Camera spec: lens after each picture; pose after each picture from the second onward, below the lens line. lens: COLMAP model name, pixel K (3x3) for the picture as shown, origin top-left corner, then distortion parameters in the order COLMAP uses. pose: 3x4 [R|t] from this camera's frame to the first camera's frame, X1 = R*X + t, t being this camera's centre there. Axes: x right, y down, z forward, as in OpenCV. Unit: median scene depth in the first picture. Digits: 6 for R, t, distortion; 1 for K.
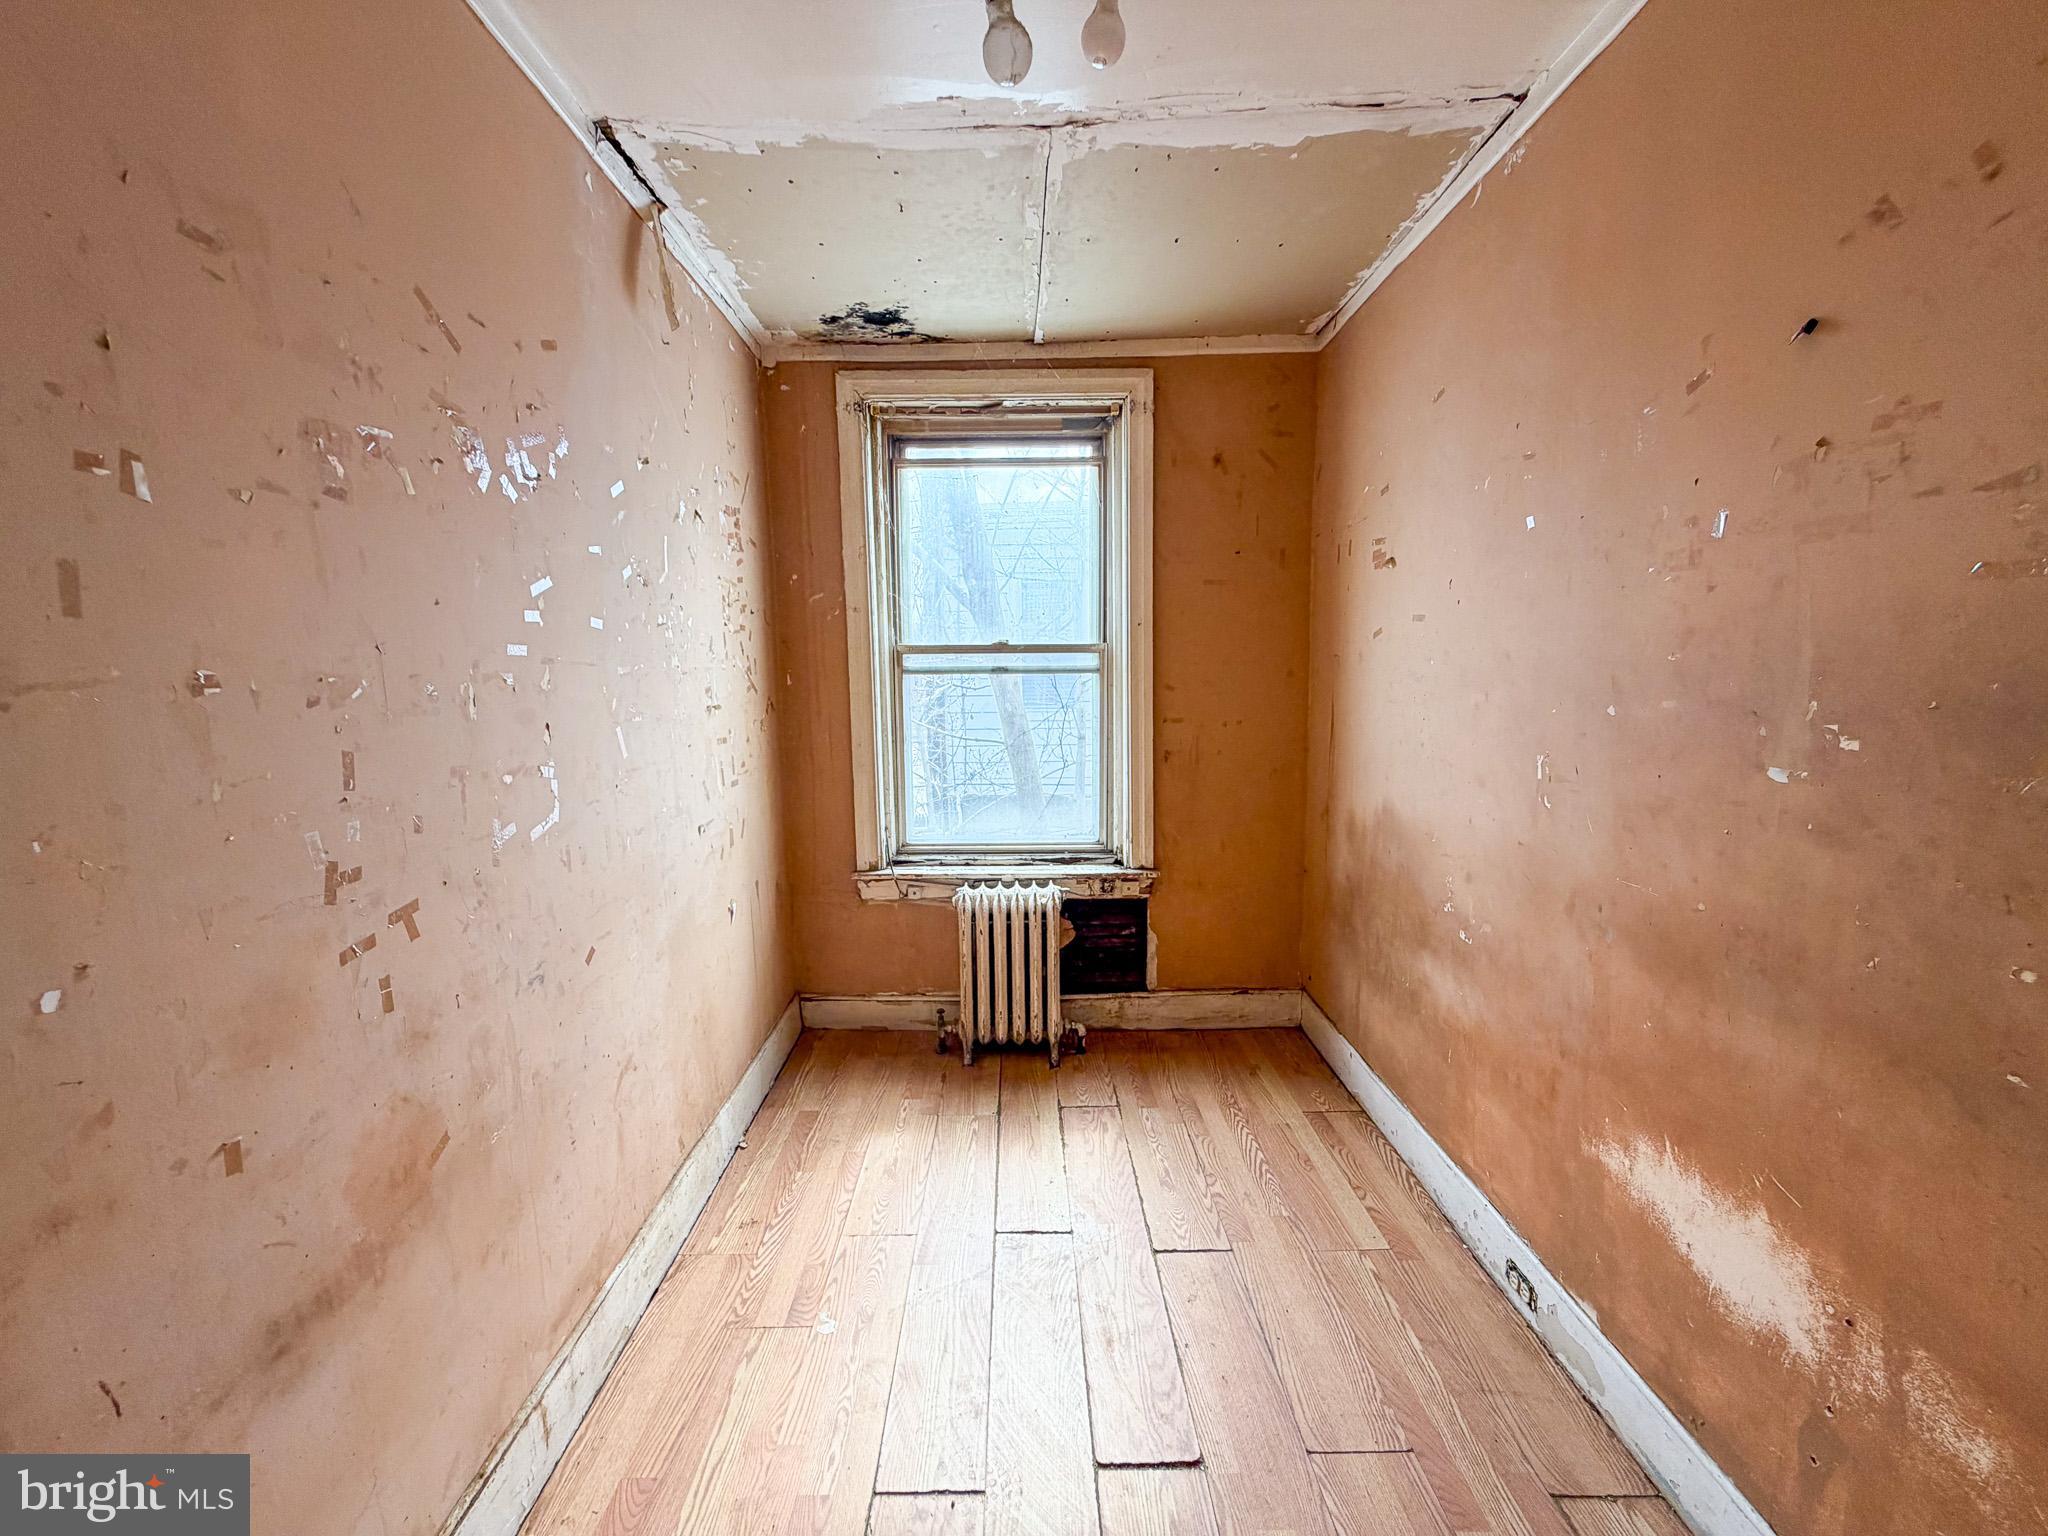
lens RADIAL K [[815.5, 0, 1017.1], [0, 815.5, 767.0], [0, 0, 1]] dist [0.001030, -0.000649]
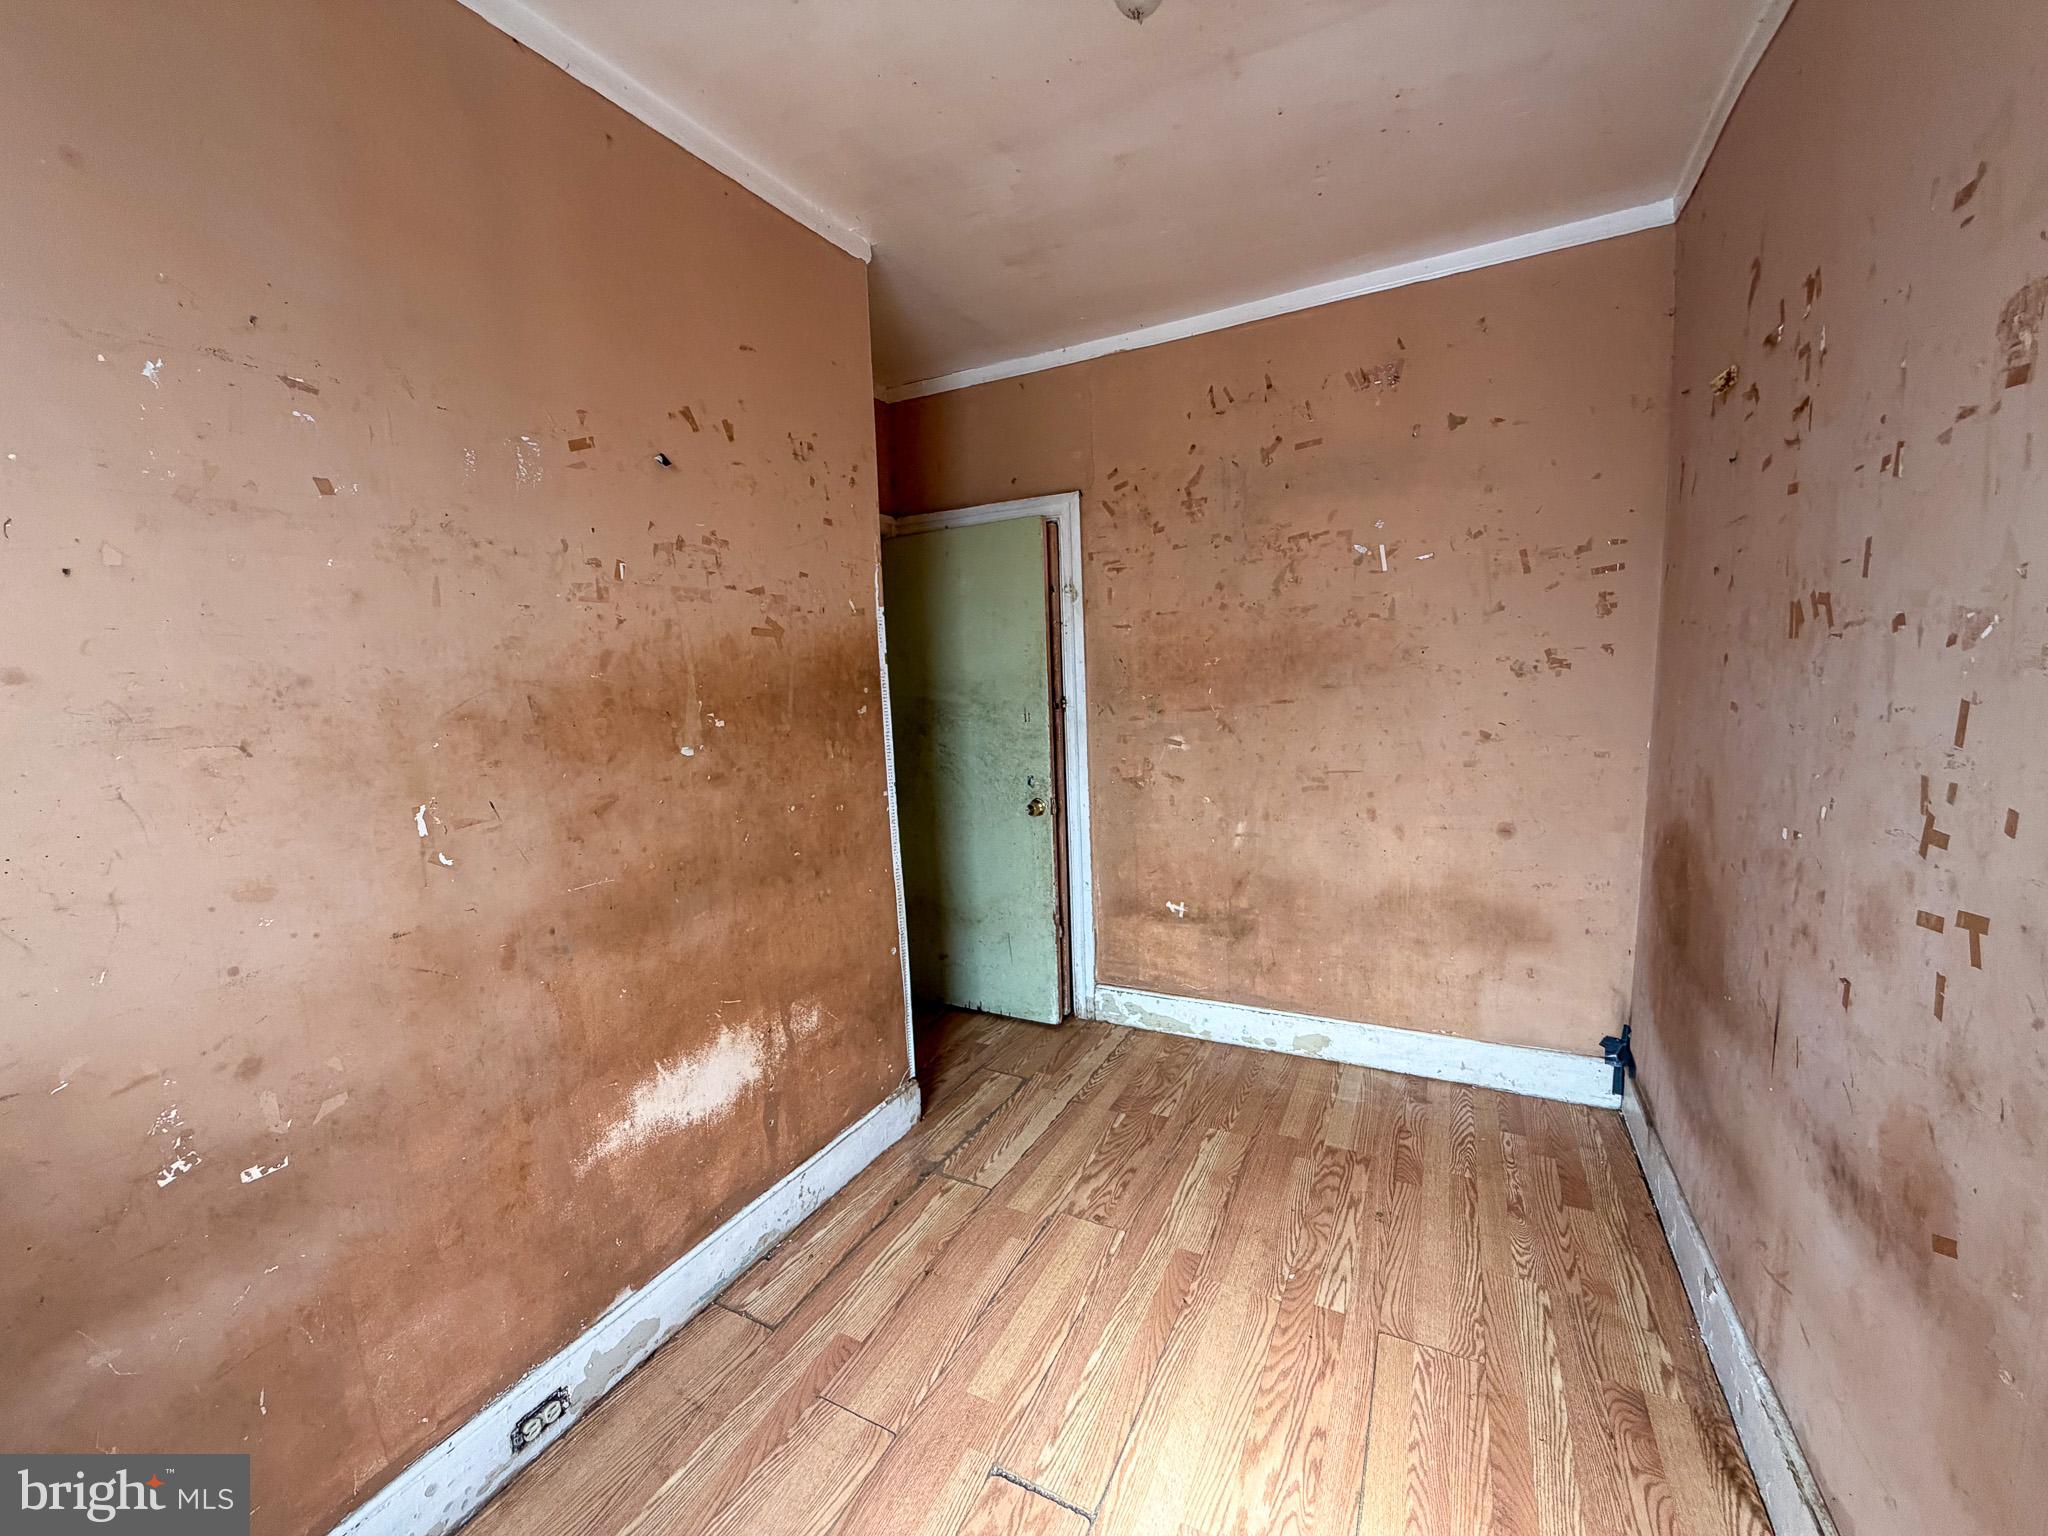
lens RADIAL K [[815.5, 0, 1017.1], [0, 815.5, 767.0], [0, 0, 1]] dist [0.001030, -0.000649]
pose [[-0.881665, -0.007210, 0.471820, -0.290176], [0.111110, 0.968597, 0.222427, -0.209263], [-0.458608, 0.248530, -0.853178, 1.827865]]
